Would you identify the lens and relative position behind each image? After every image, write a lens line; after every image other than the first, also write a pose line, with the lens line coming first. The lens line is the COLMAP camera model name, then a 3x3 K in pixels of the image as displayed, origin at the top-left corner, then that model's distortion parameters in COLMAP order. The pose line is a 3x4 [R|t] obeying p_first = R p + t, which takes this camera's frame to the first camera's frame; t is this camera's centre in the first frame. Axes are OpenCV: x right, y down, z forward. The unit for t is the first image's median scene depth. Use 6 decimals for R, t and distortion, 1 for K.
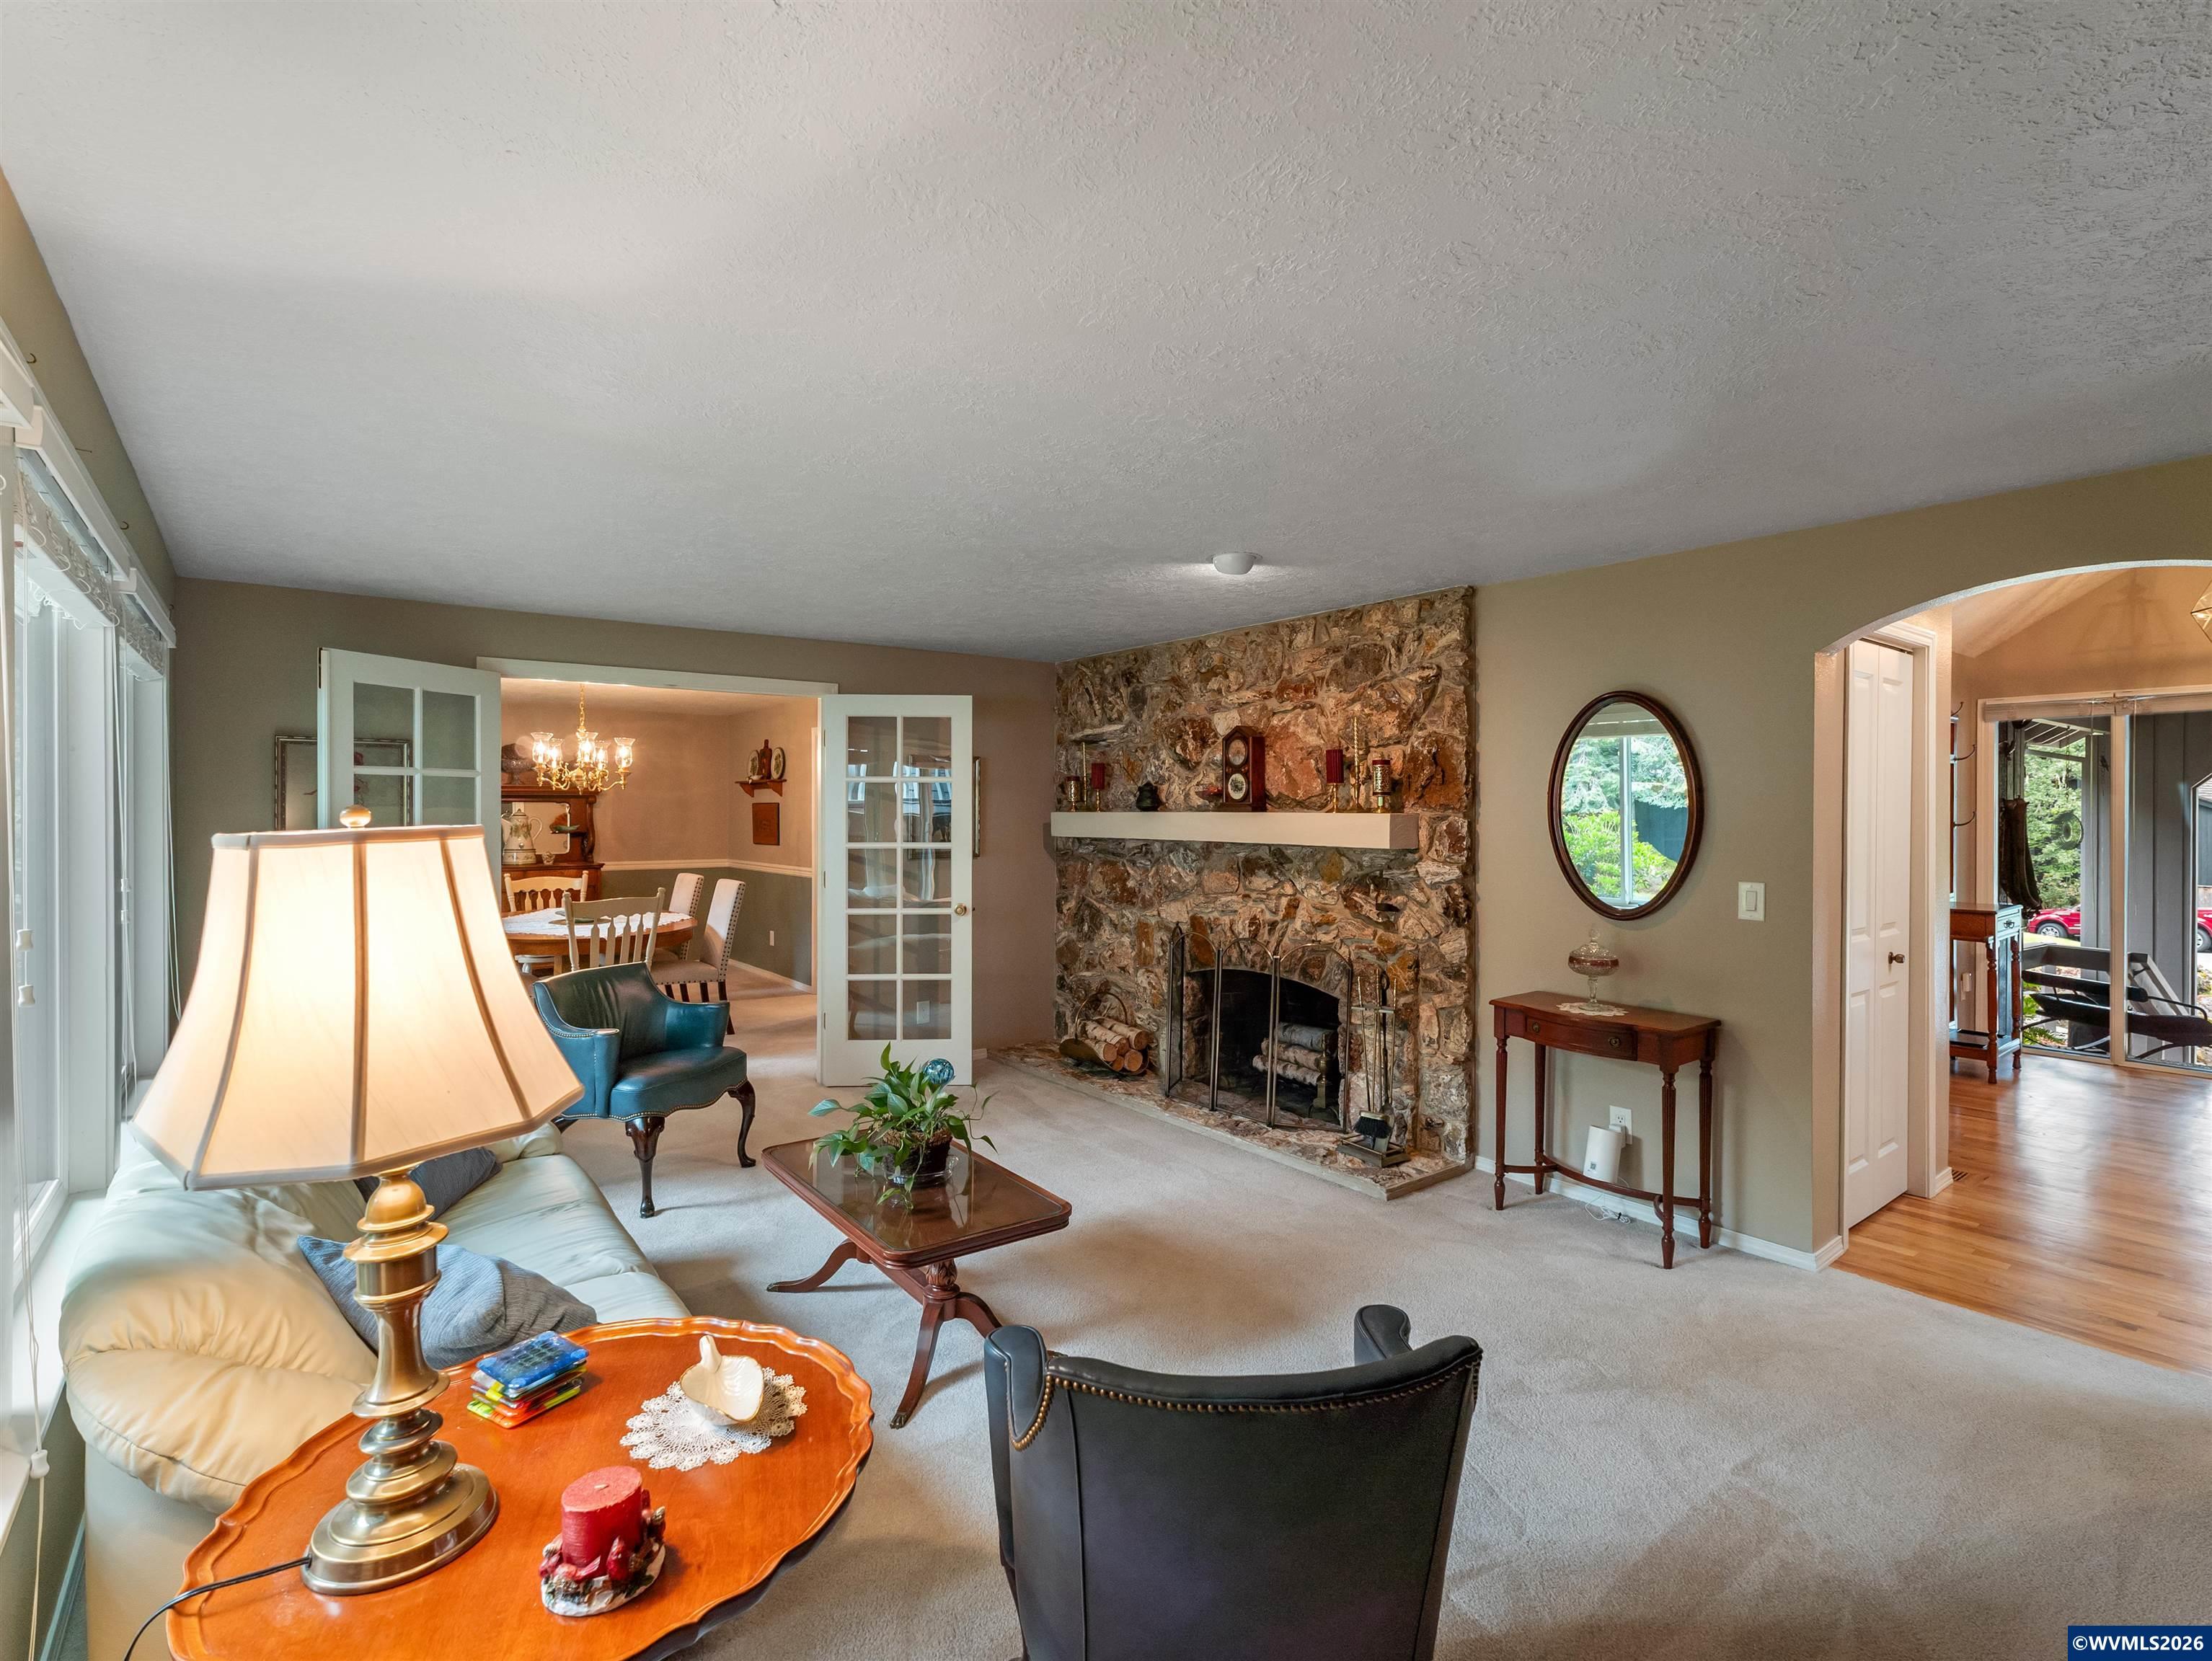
lens RADIAL K [[1059.4, 0, 1100.0], [0, 1059.4, 815.9], [0, 0, 1]] dist [0.002867, 0.000537]
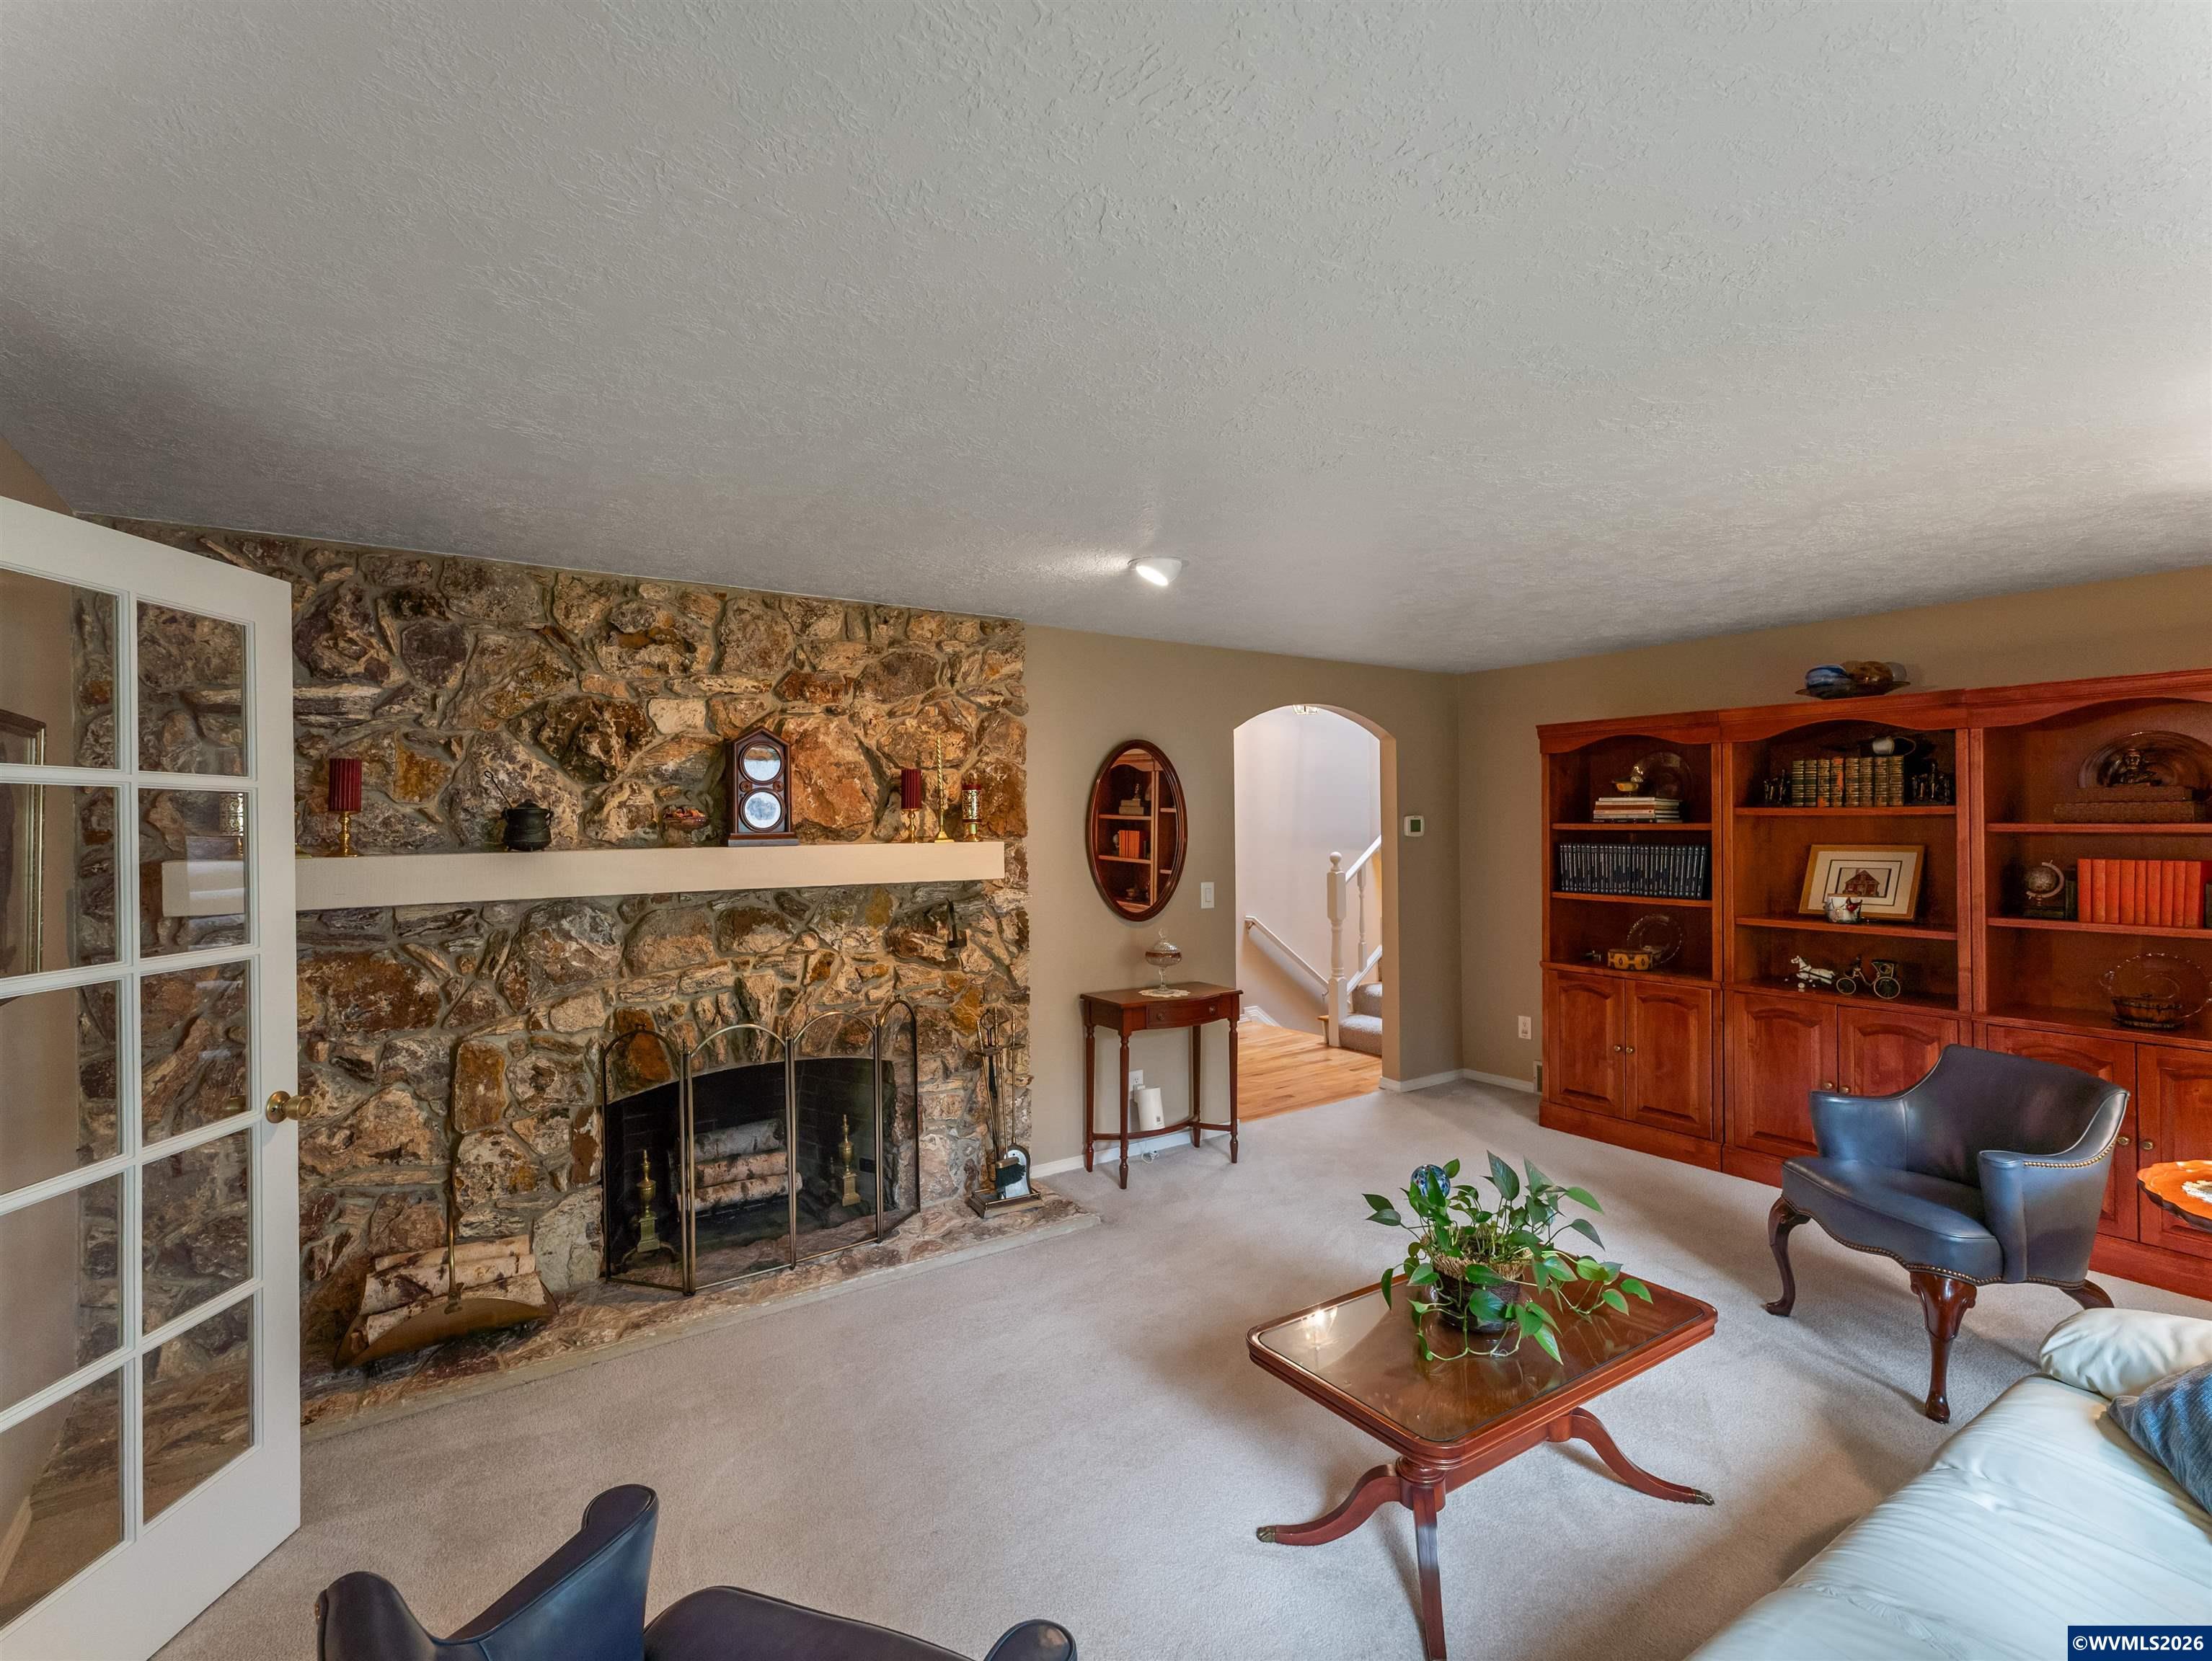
lens RADIAL K [[1059.4, 0, 1100.0], [0, 1059.4, 815.9], [0, 0, 1]] dist [0.002867, 0.000537]
pose [[0.055810, 0.000852, 0.998441, -0.523352], [0.017213, 0.999850, -0.001816, -0.017239], [-0.998293, 0.017288, 0.055787, 0.664674]]
